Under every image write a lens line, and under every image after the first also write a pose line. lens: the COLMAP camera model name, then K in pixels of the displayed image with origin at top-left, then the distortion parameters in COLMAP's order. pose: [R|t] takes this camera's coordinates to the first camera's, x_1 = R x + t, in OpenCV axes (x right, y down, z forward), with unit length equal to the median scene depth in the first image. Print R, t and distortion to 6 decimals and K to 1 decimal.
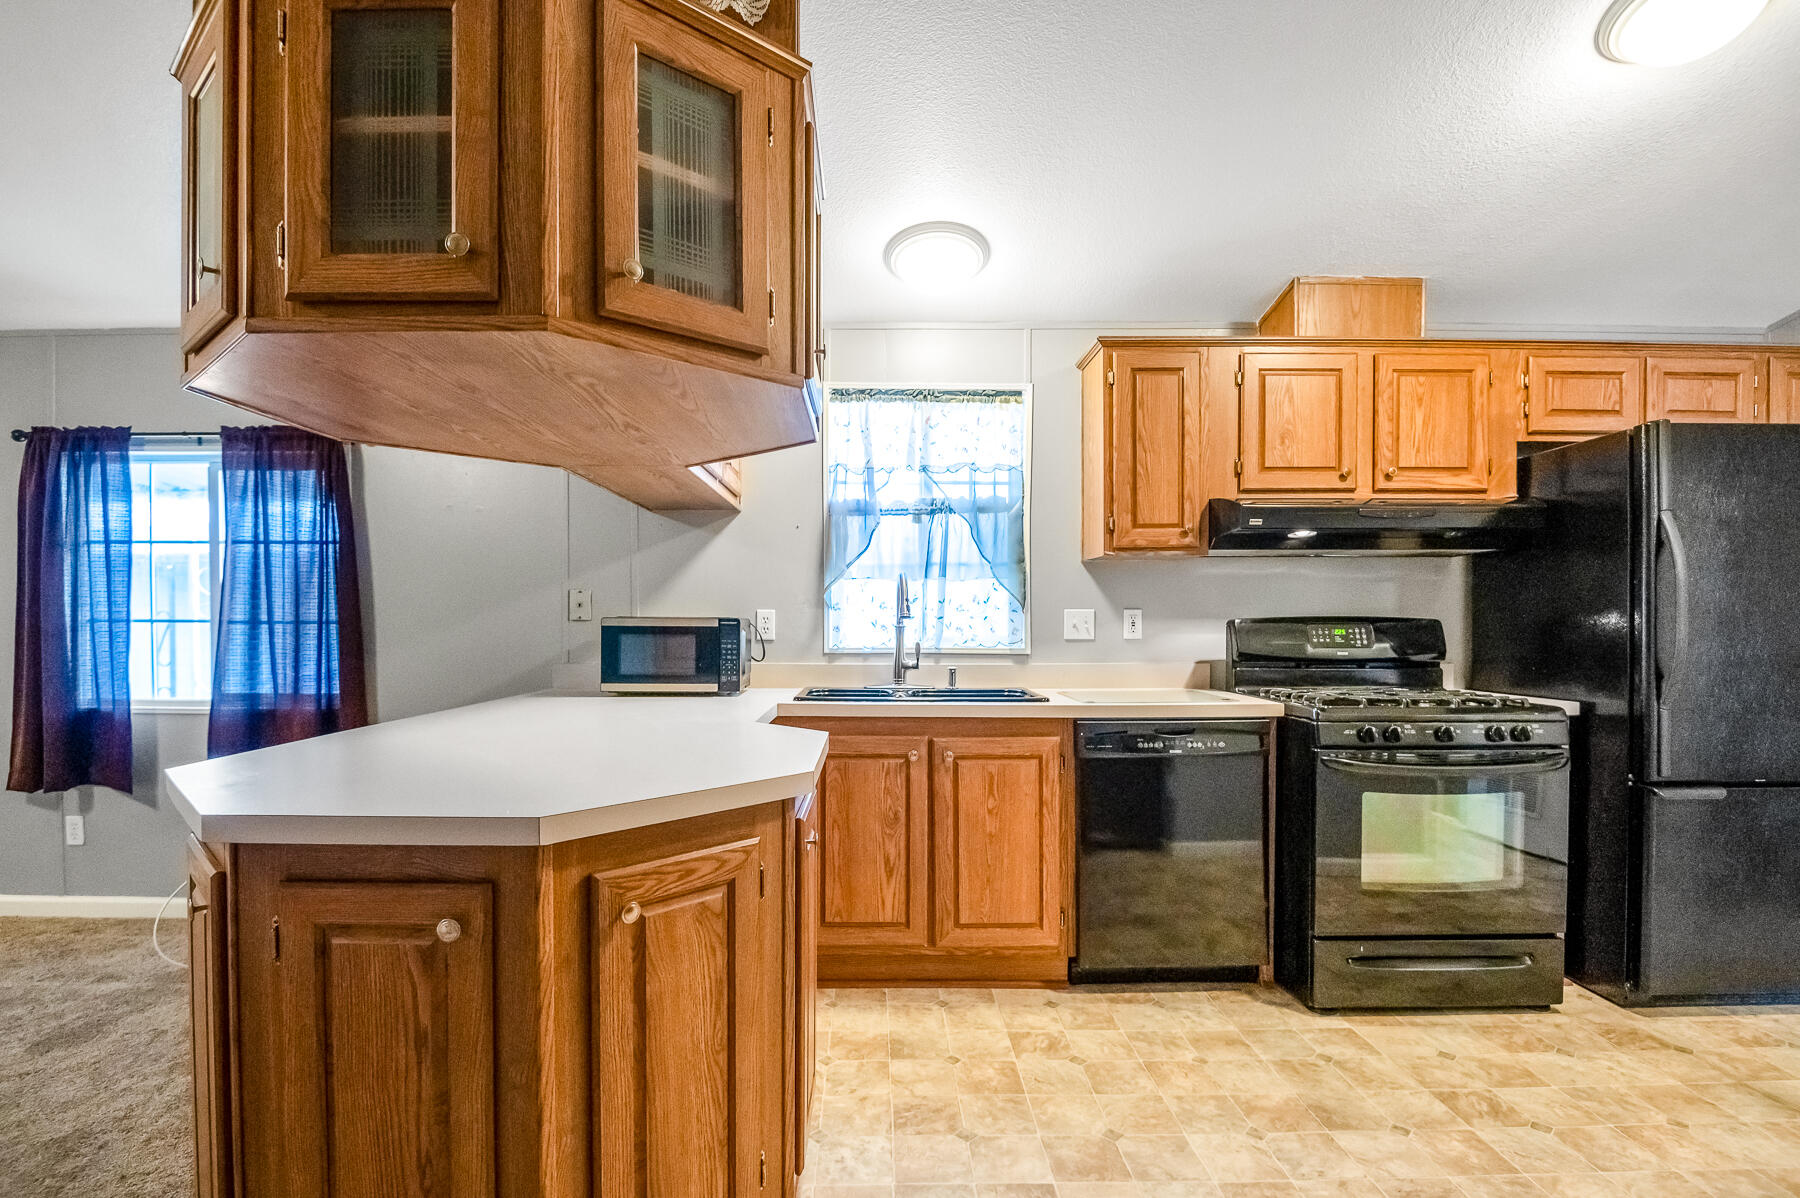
lens RADIAL K [[822.1, 0, 885.1], [0, 822.1, 641.2], [0, 0, 1]] dist [0.014378, -0.016057]
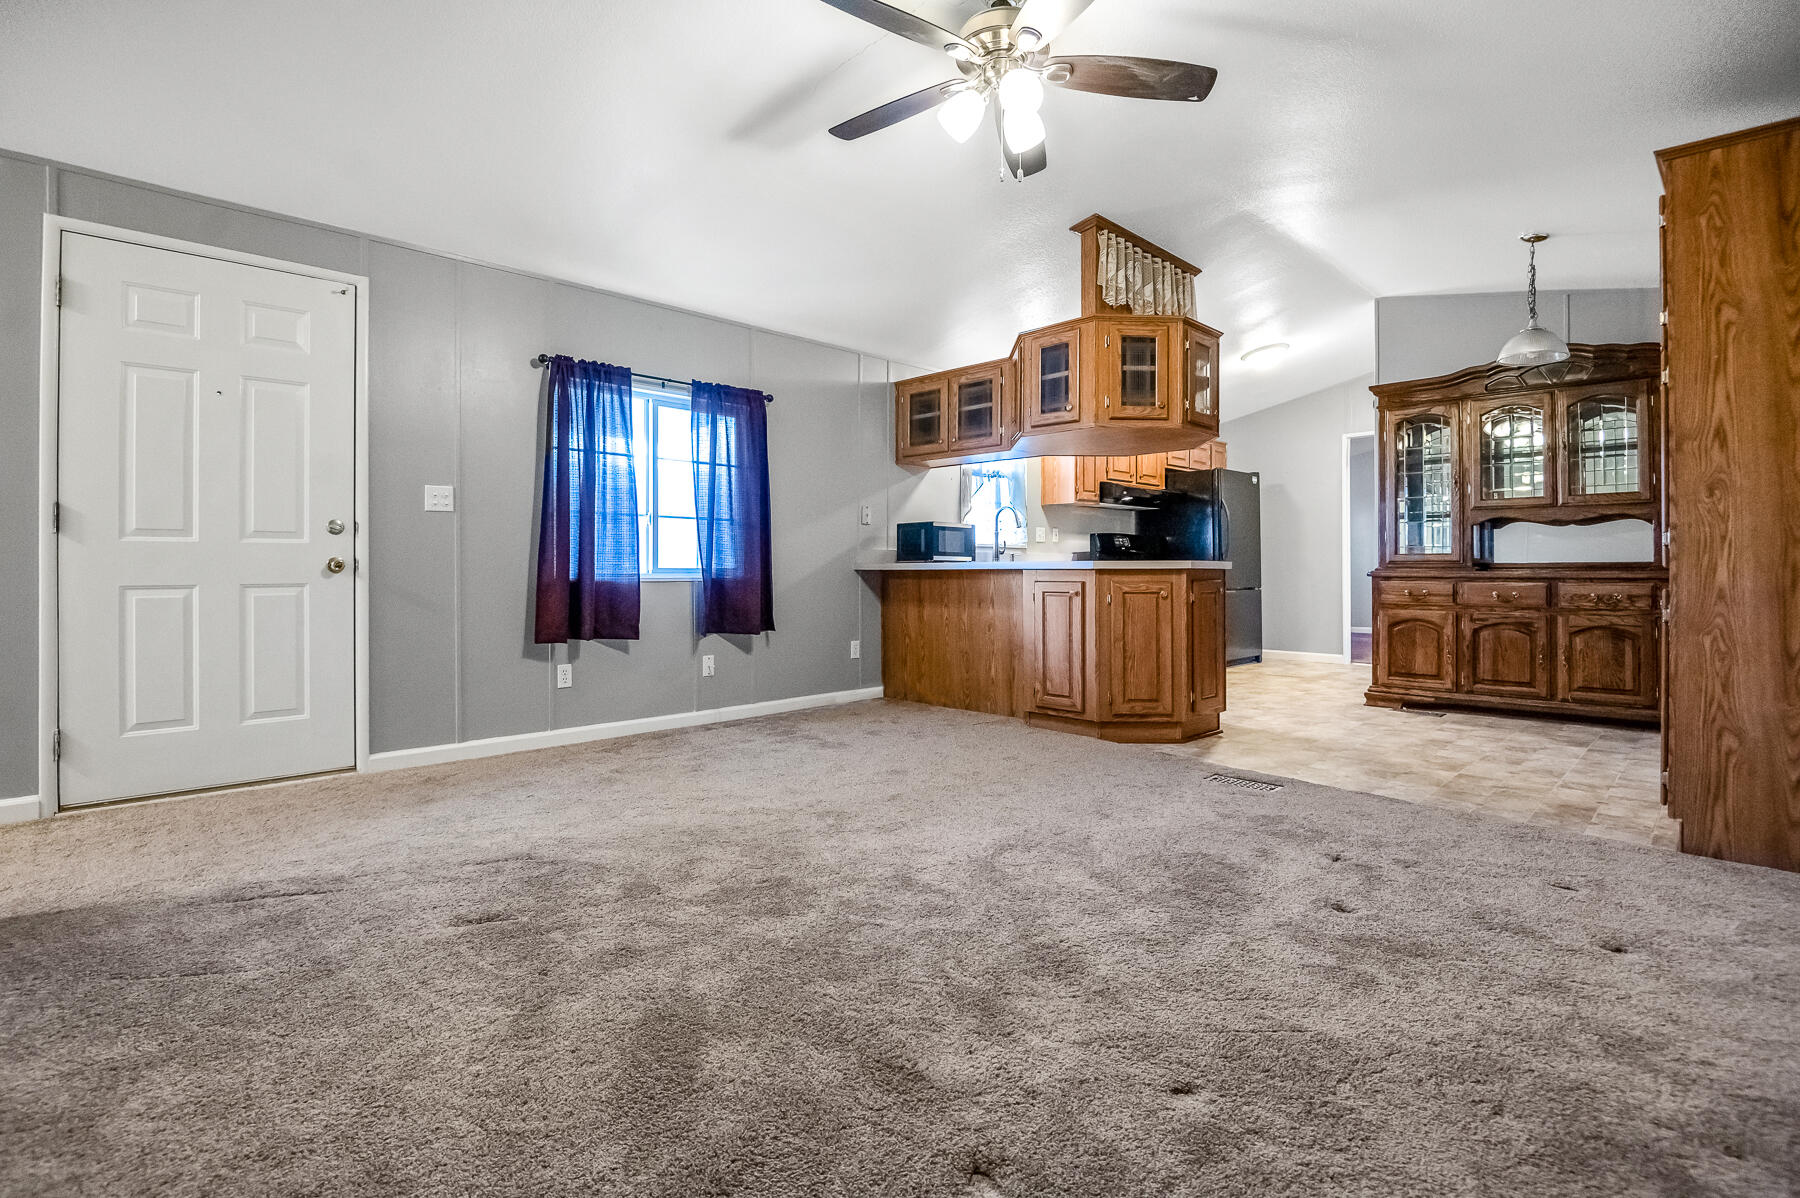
lens RADIAL K [[865.6, 0, 898.8], [0, 865.6, 579.9], [0, 0, 1]] dist [-0.003659, -0.000937]
pose [[0.713717, -0.010618, 0.700354, -1.785726], [0.010696, 0.999934, 0.004261, 0.094167], [-0.700352, 0.004450, 0.713783, -0.366273]]
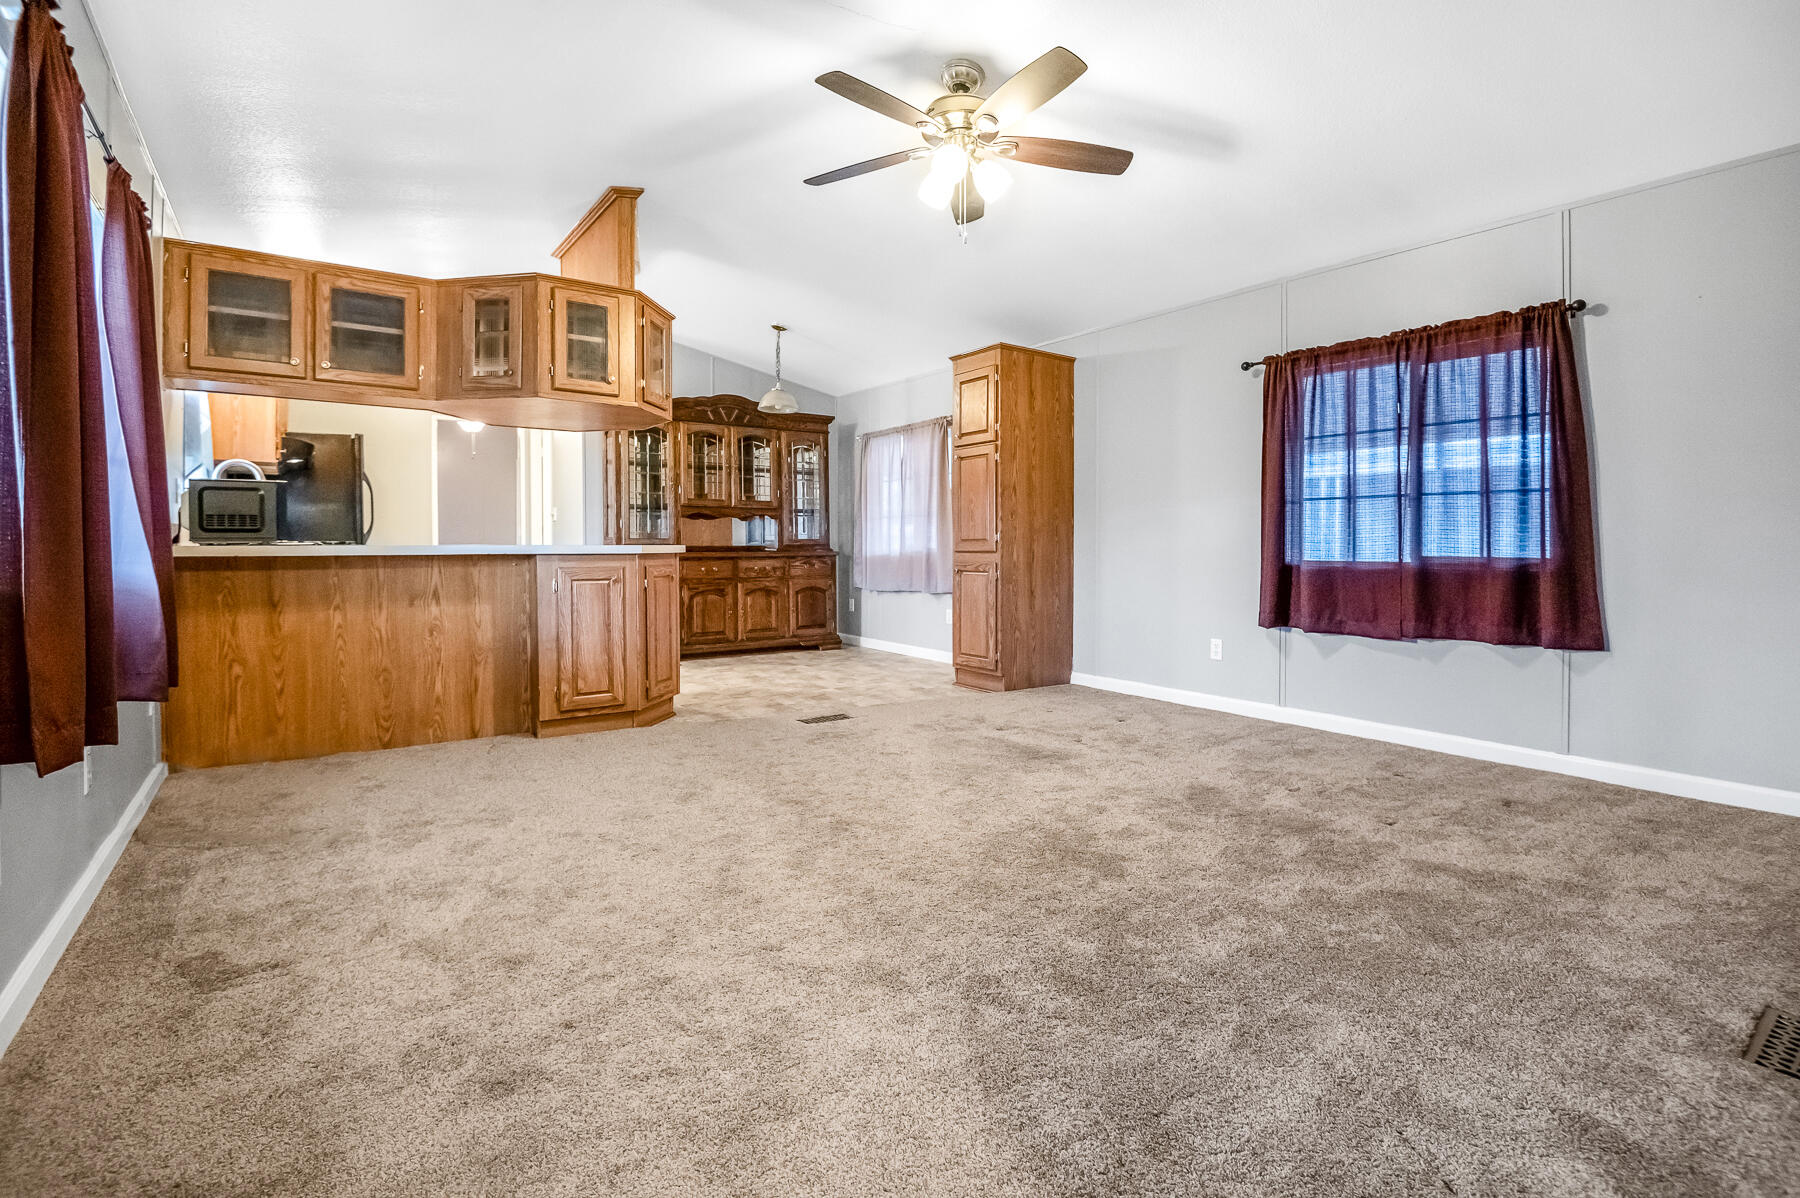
lens RADIAL K [[831.7, 0, 908.2], [0, 831.7, 573.7], [0, 0, 1]] dist [0.001184, -0.000185]
pose [[-0.569622, -0.029907, 0.821363, -1.907180], [0.007800, 0.999096, 0.041788, 0.062431], [-0.821870, 0.030210, -0.568874, 0.938245]]
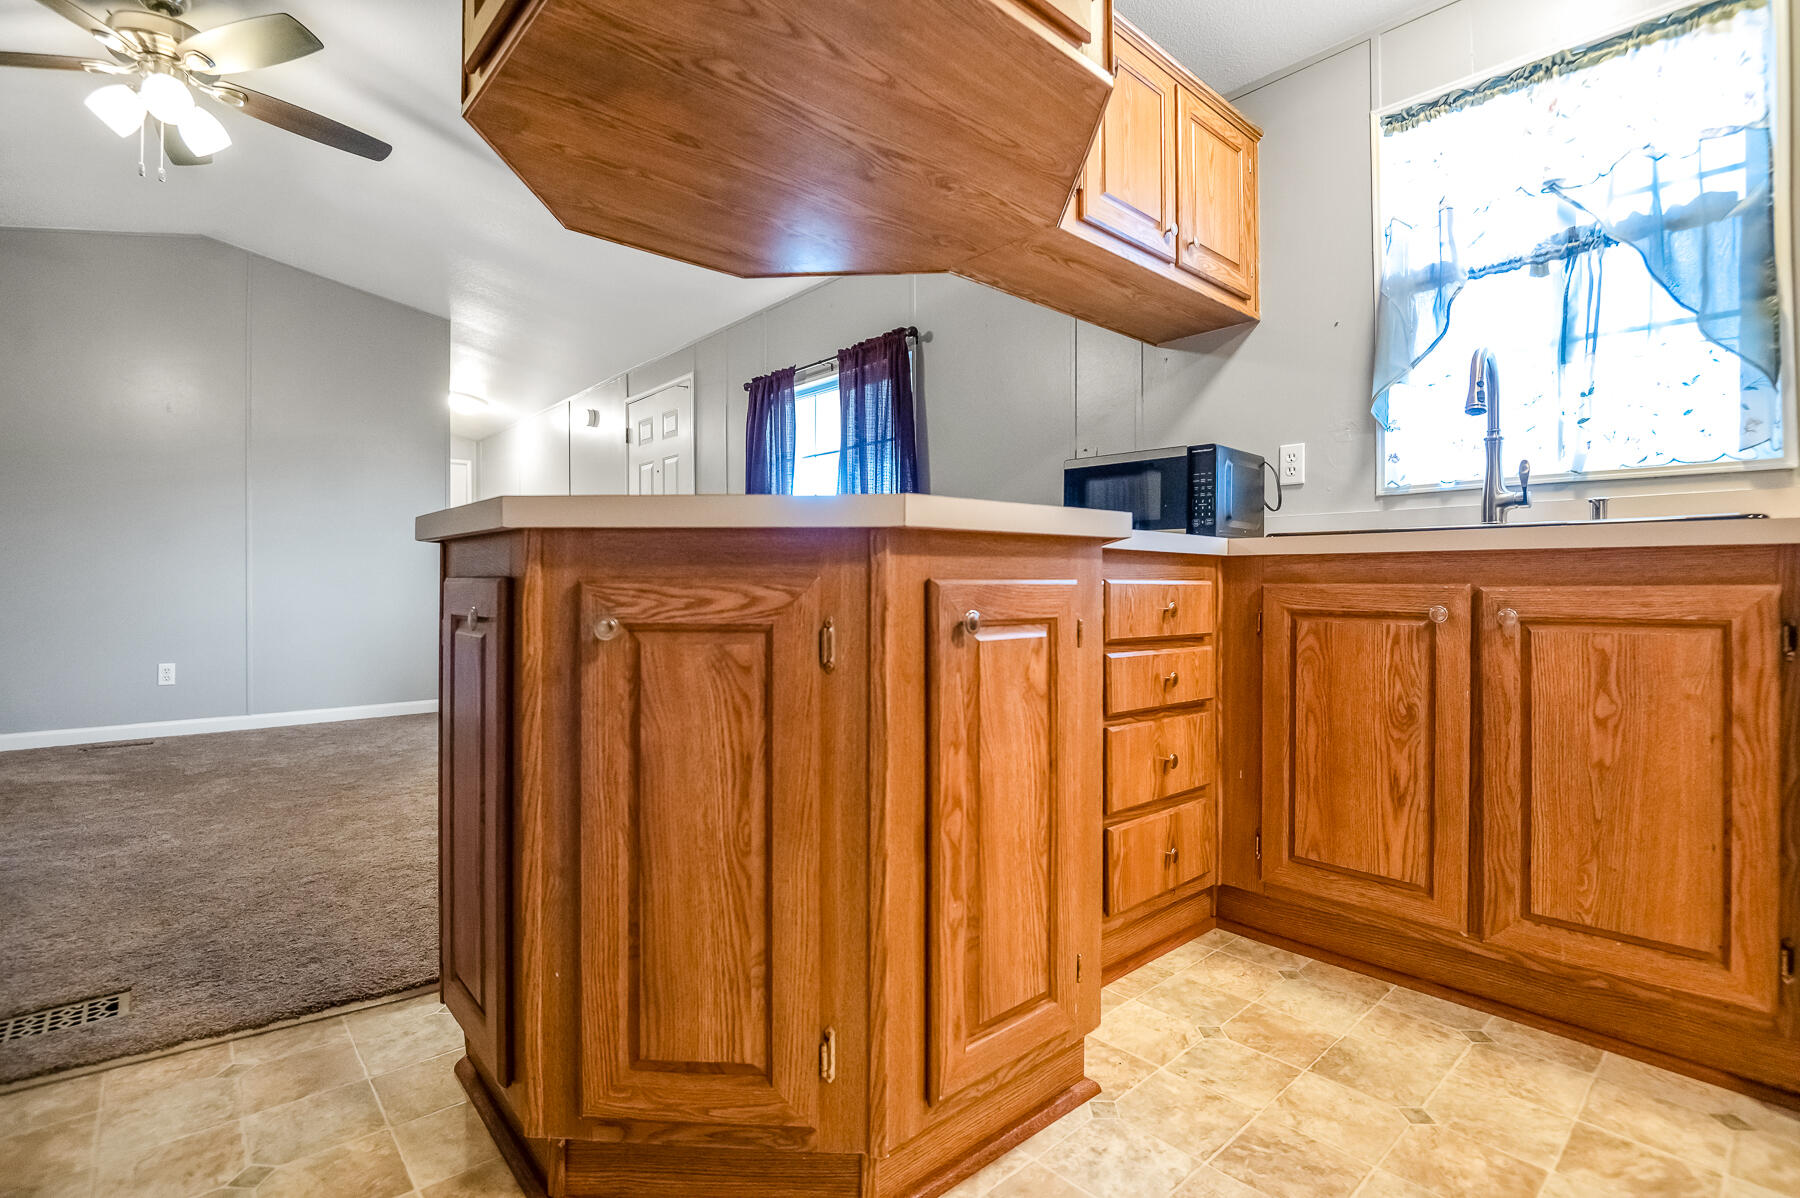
lens RADIAL K [[835.6, 0, 931.0], [0, 835.6, 581.0], [0, 0, 1]] dist [-0.019980, -0.001691]
pose [[0.670764, -0.009441, -0.741611, 0.217277], [-0.014168, 0.999573, -0.025540, 0.124118], [0.741536, 0.027638, 0.670344, 0.283145]]
